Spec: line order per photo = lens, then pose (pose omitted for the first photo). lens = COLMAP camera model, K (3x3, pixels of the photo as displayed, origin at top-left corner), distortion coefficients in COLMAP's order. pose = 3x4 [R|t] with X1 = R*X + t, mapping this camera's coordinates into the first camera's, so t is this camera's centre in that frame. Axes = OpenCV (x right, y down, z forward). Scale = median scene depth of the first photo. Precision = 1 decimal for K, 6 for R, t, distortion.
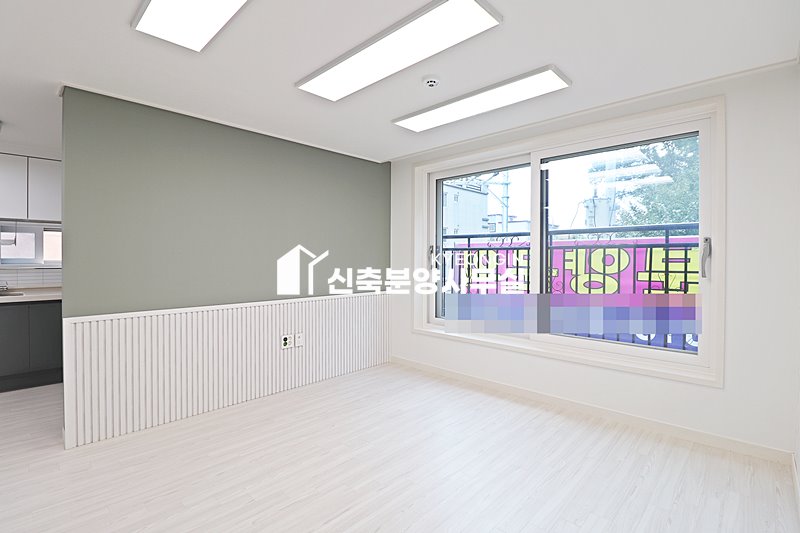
lens RADIAL K [[370.6, 0, 401.3], [0, 370.6, 261.5], [0, 0, 1]] dist [-0.005074, -0.011301]
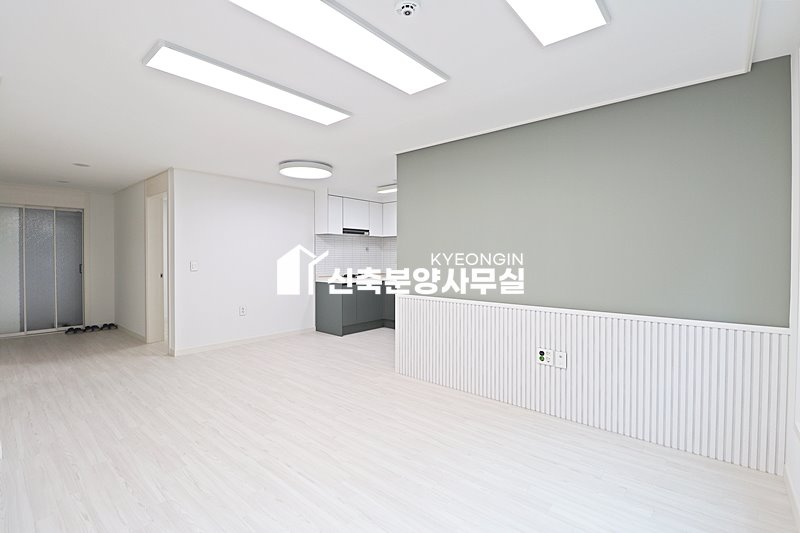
lens RADIAL K [[370.6, 0, 399.4], [0, 370.6, 255.0], [0, 0, 1]] dist [-0.005074, -0.011301]
pose [[0.055039, -0.004684, -0.998473, 0.529505], [-0.011577, 0.999919, -0.005328, -0.006858], [0.998417, 0.011852, 0.054980, 0.635432]]
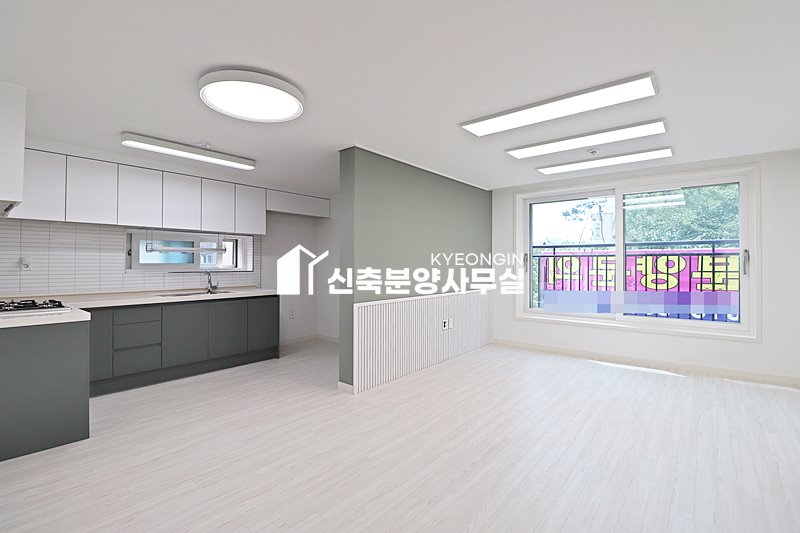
lens RADIAL K [[370.6, 0, 400.9], [0, 370.6, 260.3], [0, 0, 1]] dist [-0.005074, -0.011301]
pose [[0.996691, 0.000494, 0.081279, -0.592961], [0.000983, 0.999835, -0.018141, 0.006396], [-0.081274, 0.018161, 0.996526, -0.346449]]
